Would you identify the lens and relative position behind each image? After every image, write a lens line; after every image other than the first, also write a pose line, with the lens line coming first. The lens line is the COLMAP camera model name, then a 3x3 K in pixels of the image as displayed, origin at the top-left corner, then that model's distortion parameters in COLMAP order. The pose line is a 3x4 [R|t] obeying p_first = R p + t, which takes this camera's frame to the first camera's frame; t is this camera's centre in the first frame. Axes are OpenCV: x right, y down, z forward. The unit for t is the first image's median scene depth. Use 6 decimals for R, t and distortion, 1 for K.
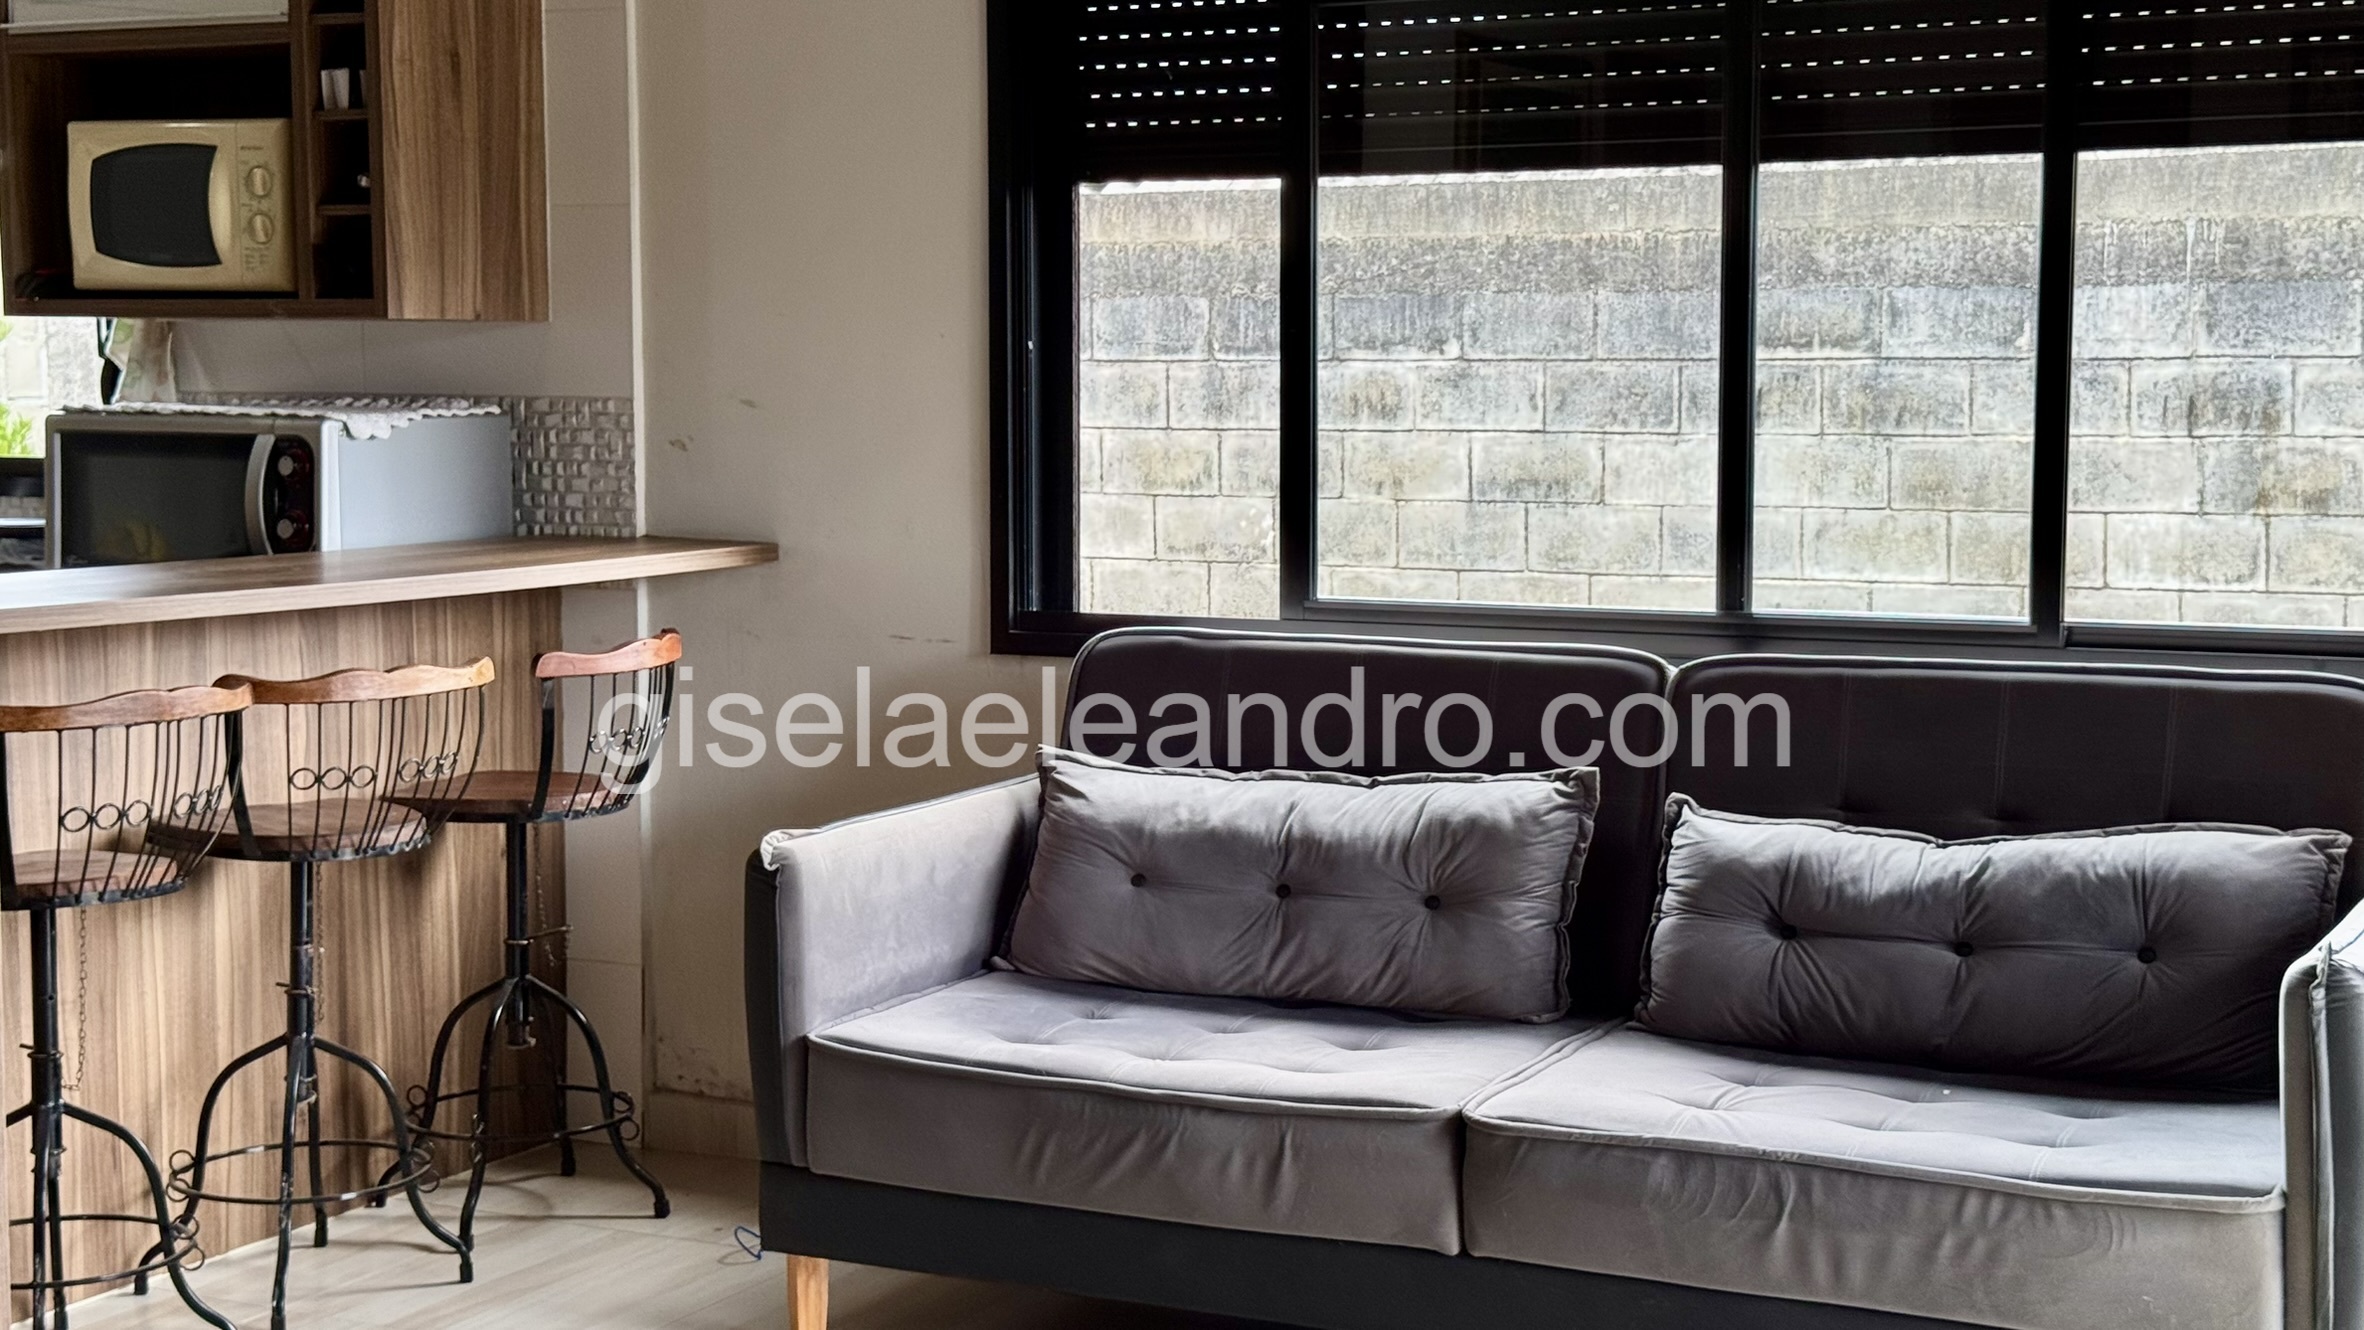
lens RADIAL K [[3307.1, 0, 1182.3], [0, 3307.1, 666.9], [0, 0, 1]] dist [0.127654, 0.000000]
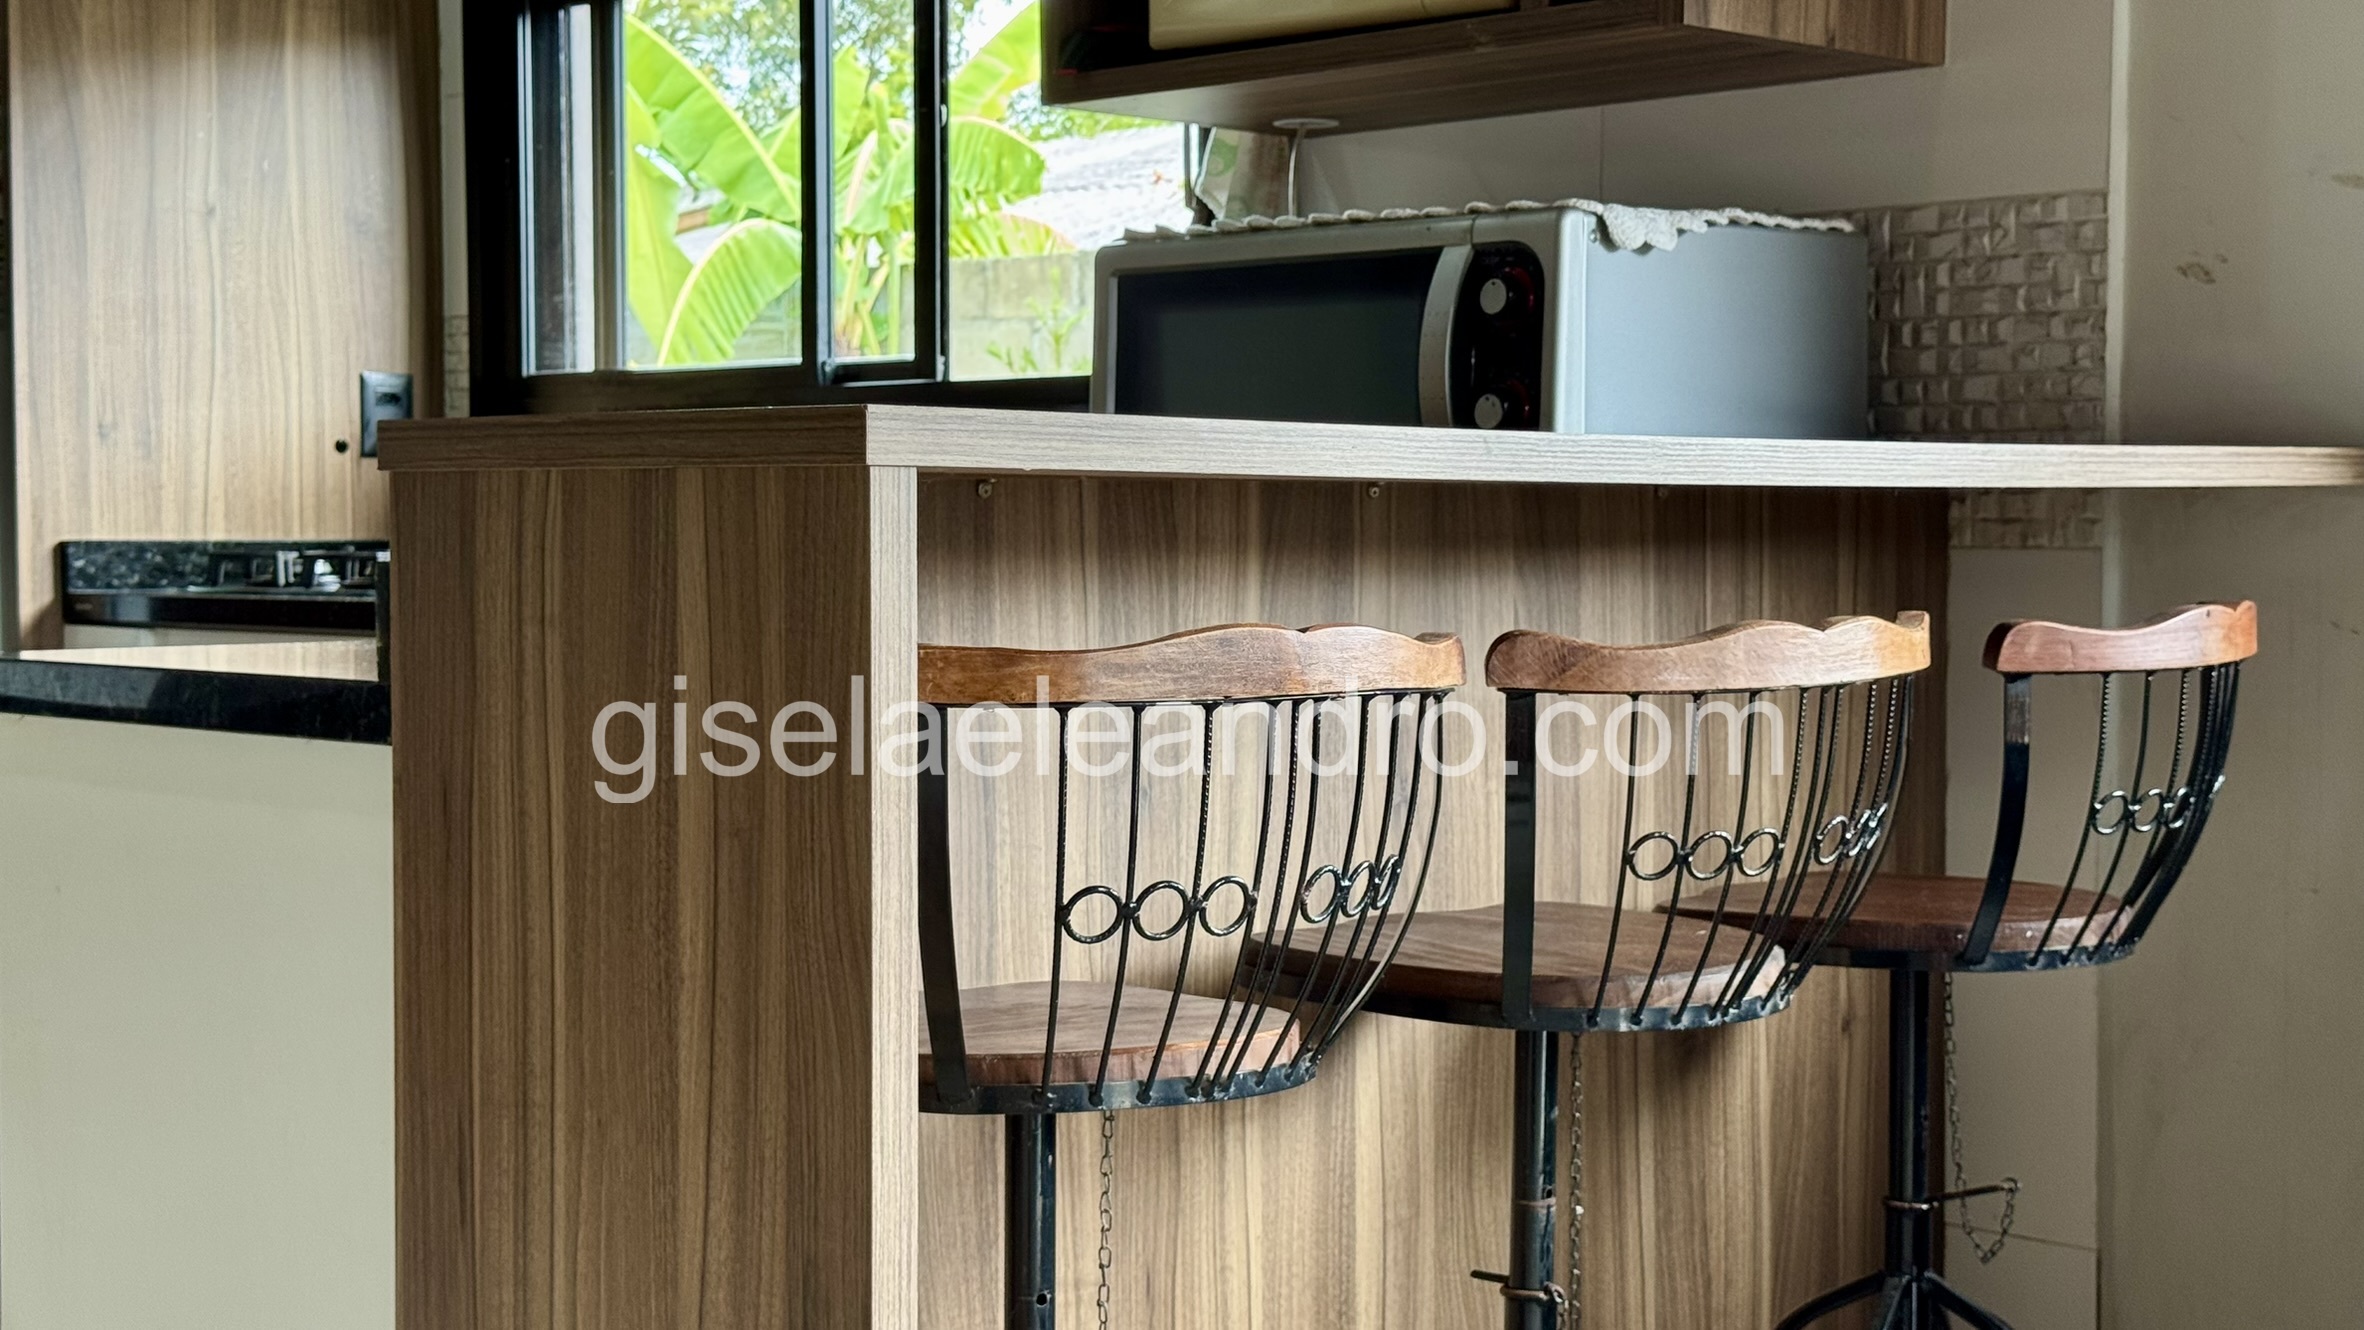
lens RADIAL K [[3307.1, 0, 1177.6], [0, 3307.1, 664.4], [0, 0, 1]] dist [0.127654, 0.000000]
pose [[0.950250, 0.012813, -0.311224, -0.146002], [-0.027816, 0.998652, -0.043817, 0.024810], [0.310243, 0.050295, 0.949326, 0.465891]]
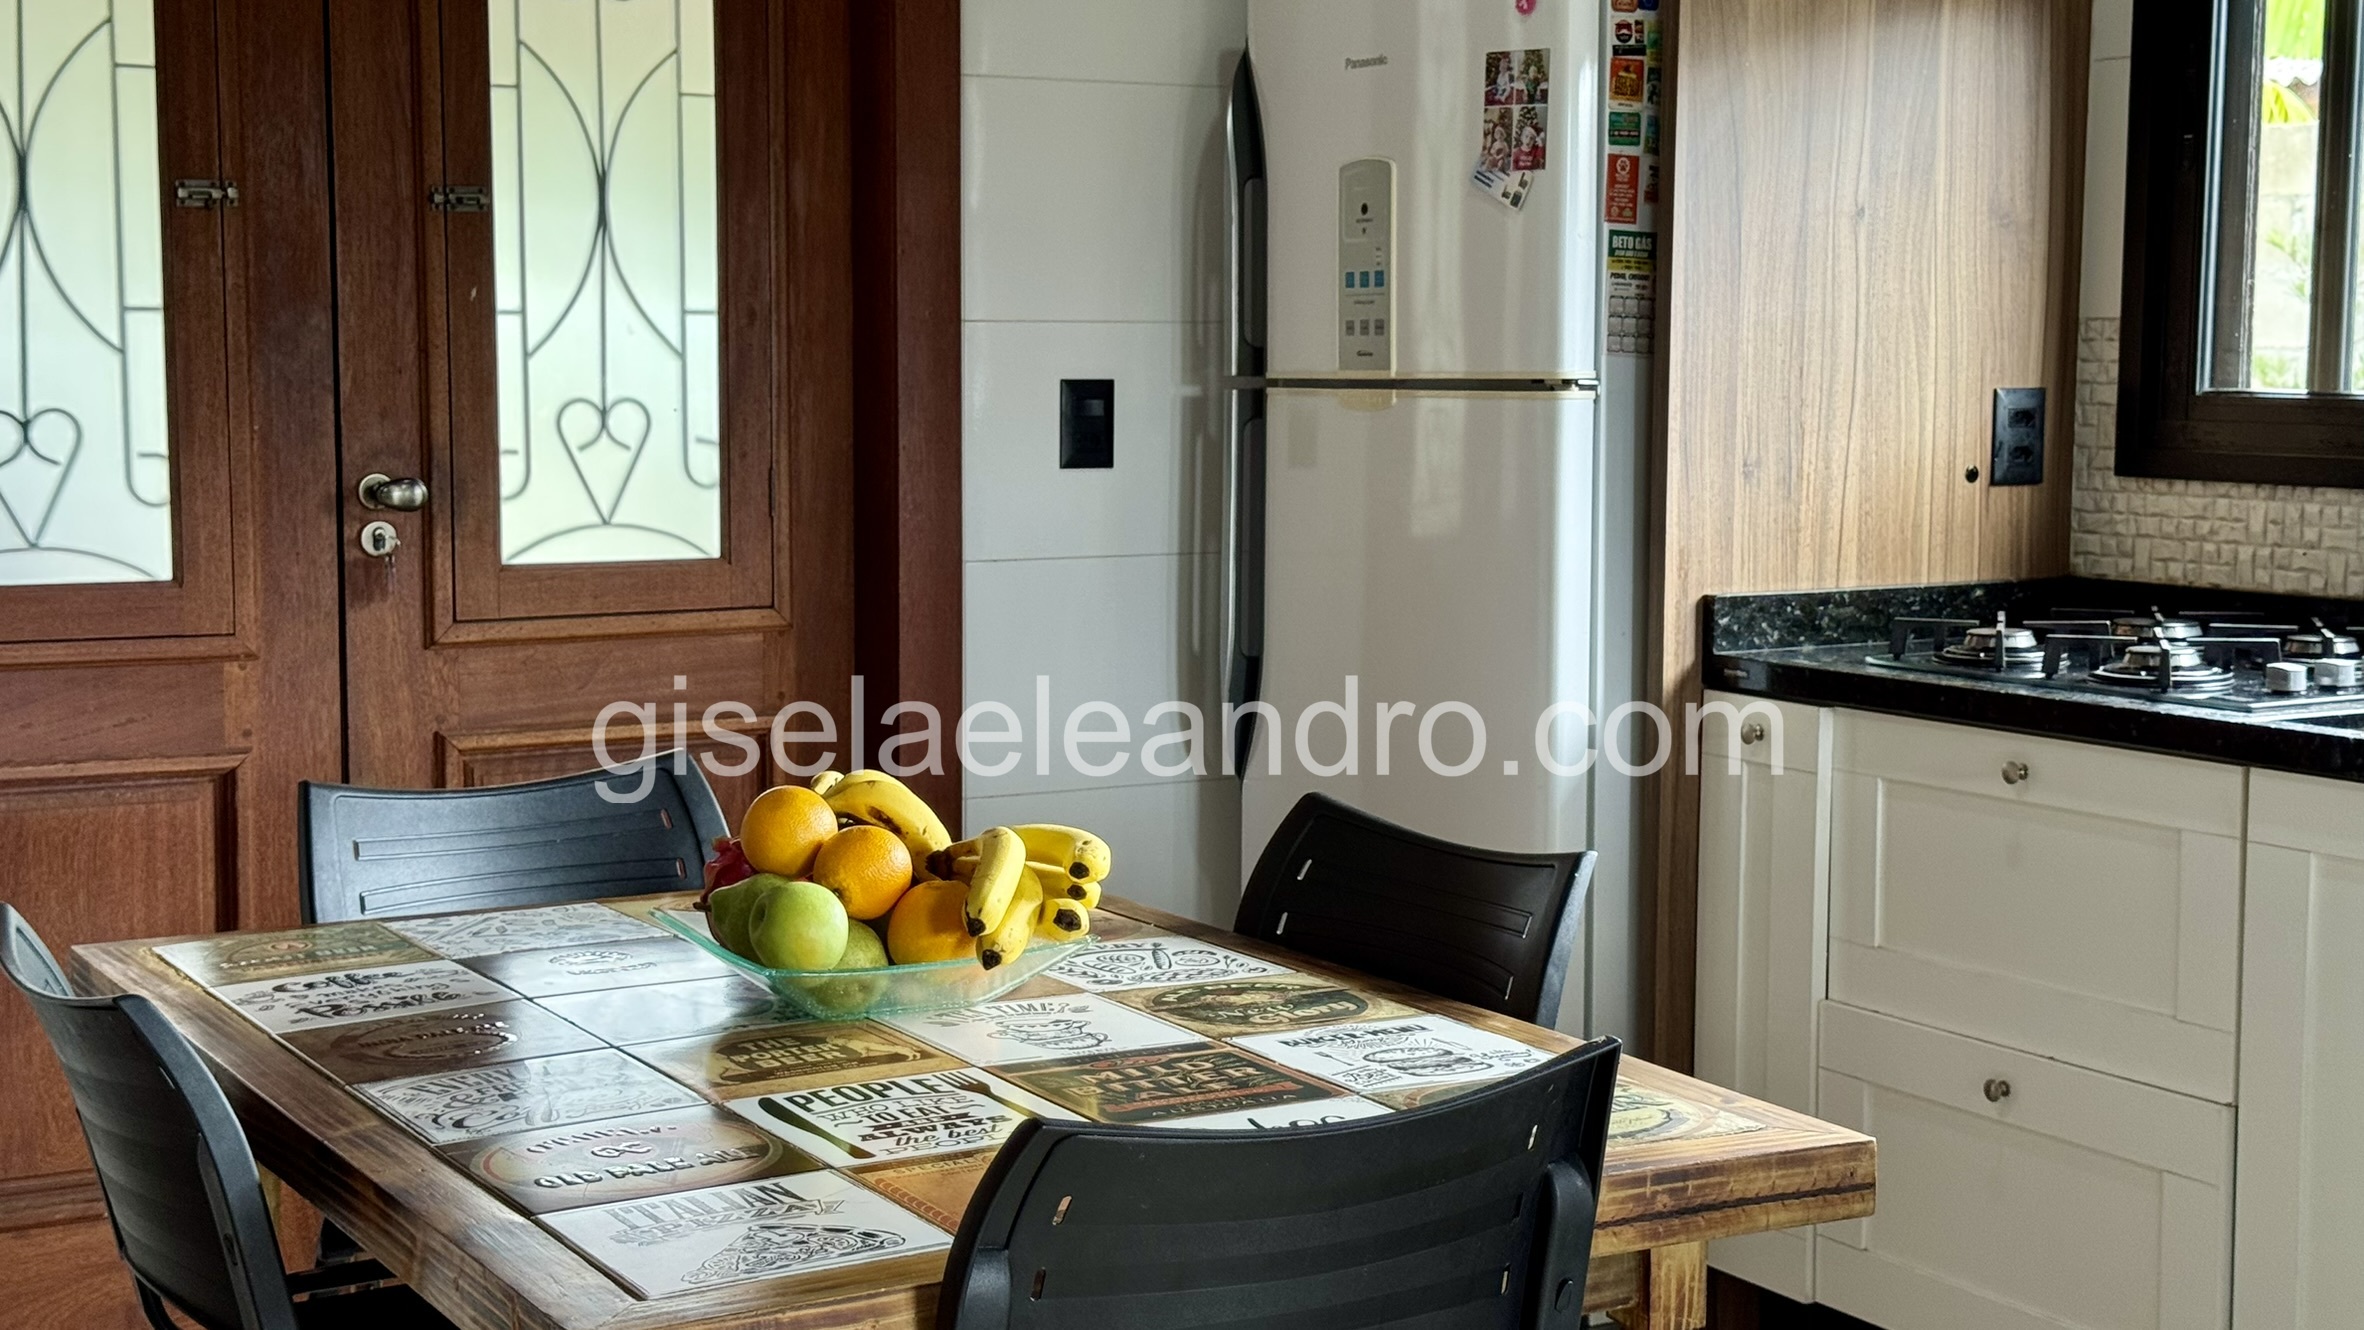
lens RADIAL K [[3307.1, 0, 1184.3], [0, 3307.1, 673.5], [0, 0, 1]] dist [0.127654, 0.000000]
pose [[0.844122, 0.058991, -0.532896, -0.380108], [-0.051644, 0.998253, 0.028700, -0.033885], [0.533658, 0.003295, 0.845694, 0.488256]]
